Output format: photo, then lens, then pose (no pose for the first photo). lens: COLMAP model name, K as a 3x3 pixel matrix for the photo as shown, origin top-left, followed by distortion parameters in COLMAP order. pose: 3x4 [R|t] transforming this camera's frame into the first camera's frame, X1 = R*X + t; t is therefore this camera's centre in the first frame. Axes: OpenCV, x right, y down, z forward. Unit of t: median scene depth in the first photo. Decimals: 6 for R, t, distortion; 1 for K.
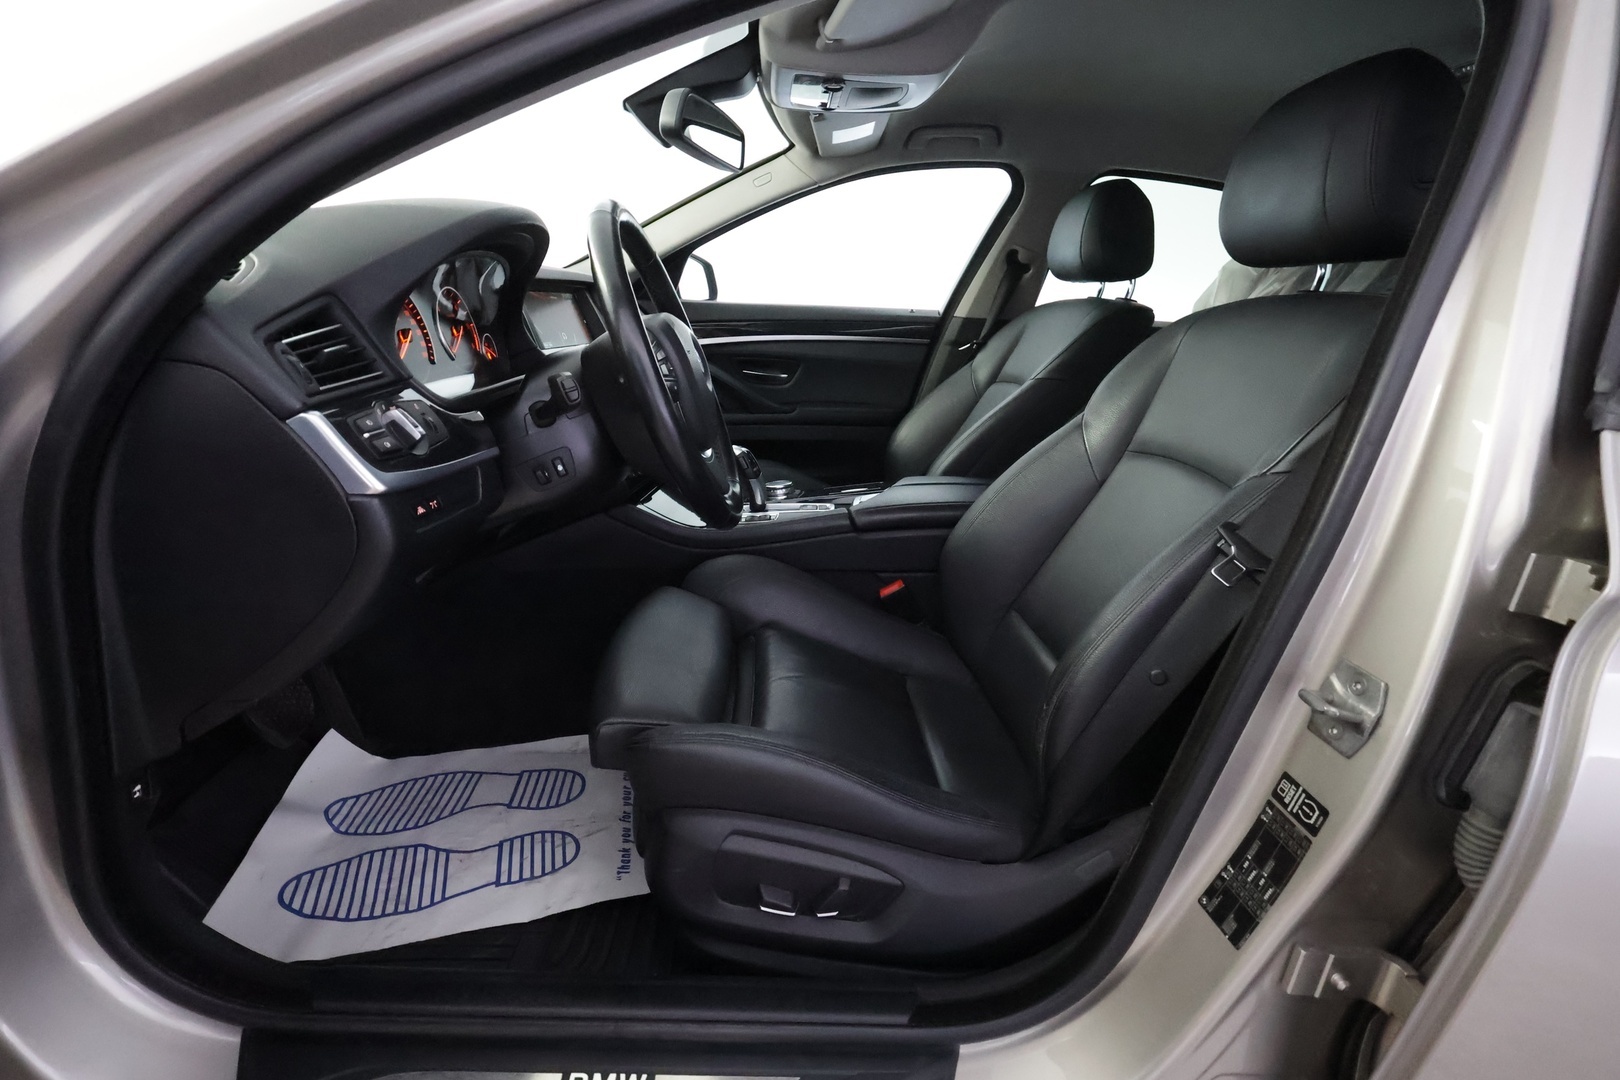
lens RADIAL K [[755.4, 0, 809.2], [0, 755.4, 537.0], [0, 0, 1]] dist [0.005146, 0.000804]
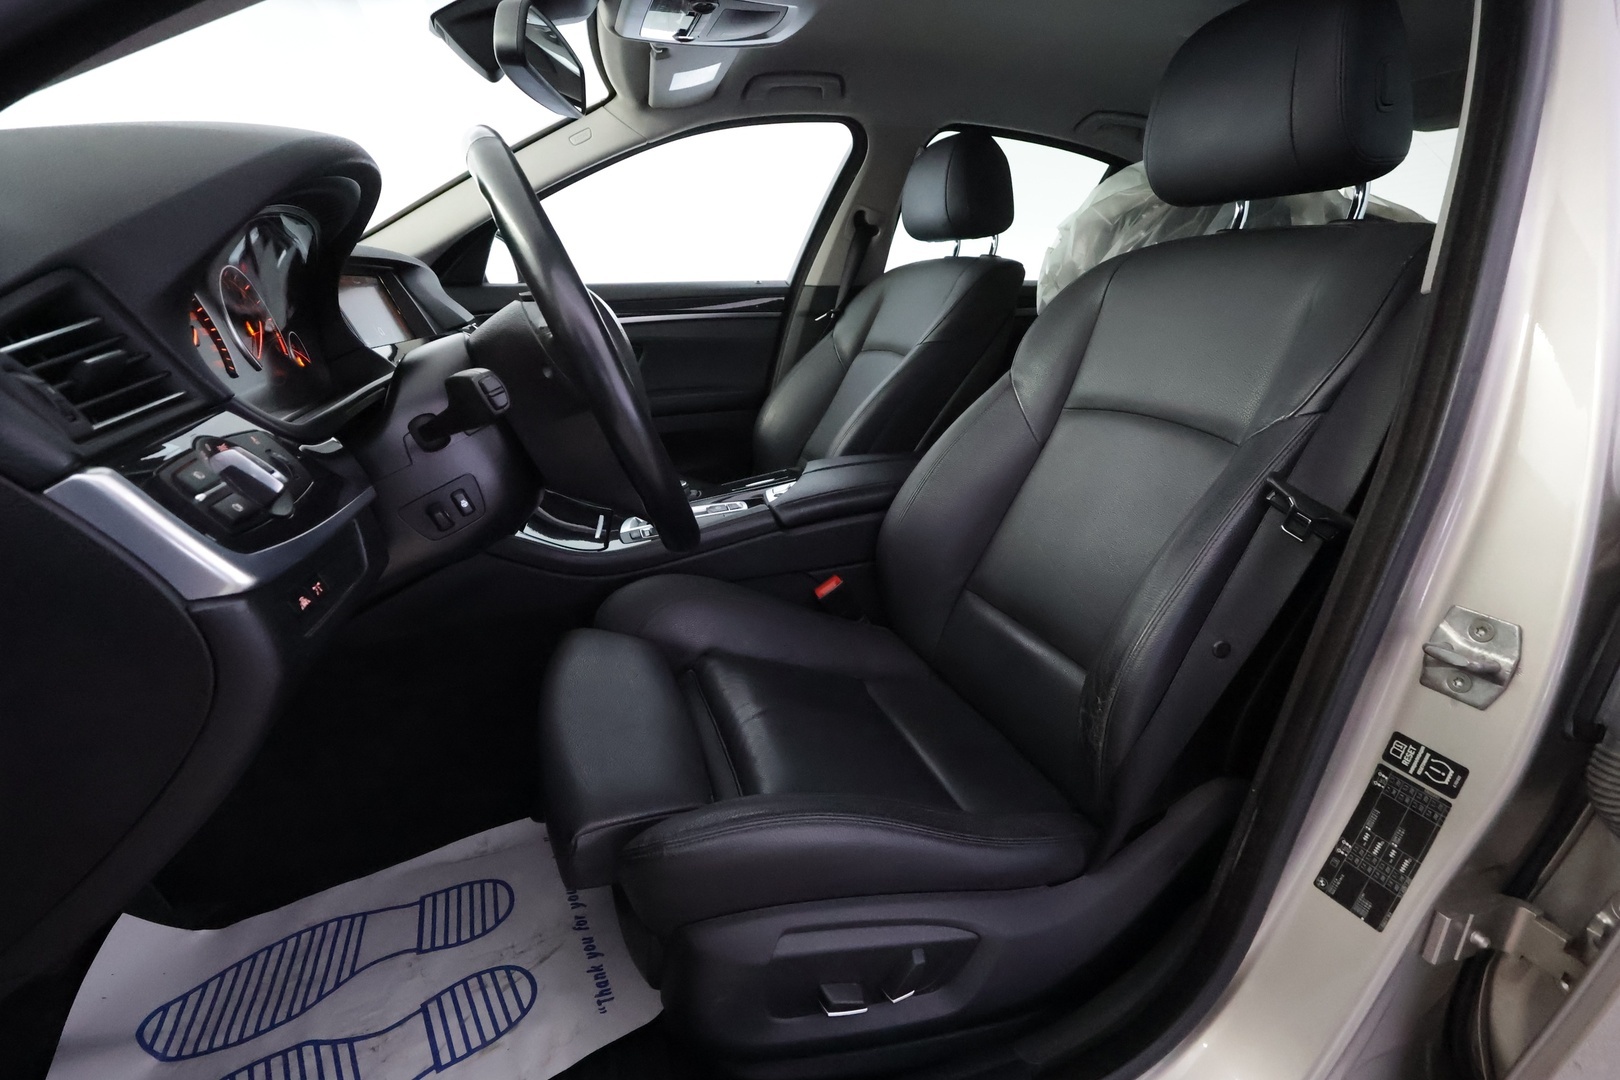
lens RADIAL K [[755.4, 0, 811.5], [0, 755.4, 539.3], [0, 0, 1]] dist [0.005146, 0.000804]
pose [[0.957494, -0.138483, 0.253037, -0.168673], [0.131798, 0.990332, 0.043269, -0.038592], [-0.256583, -0.008080, 0.966488, 0.179730]]
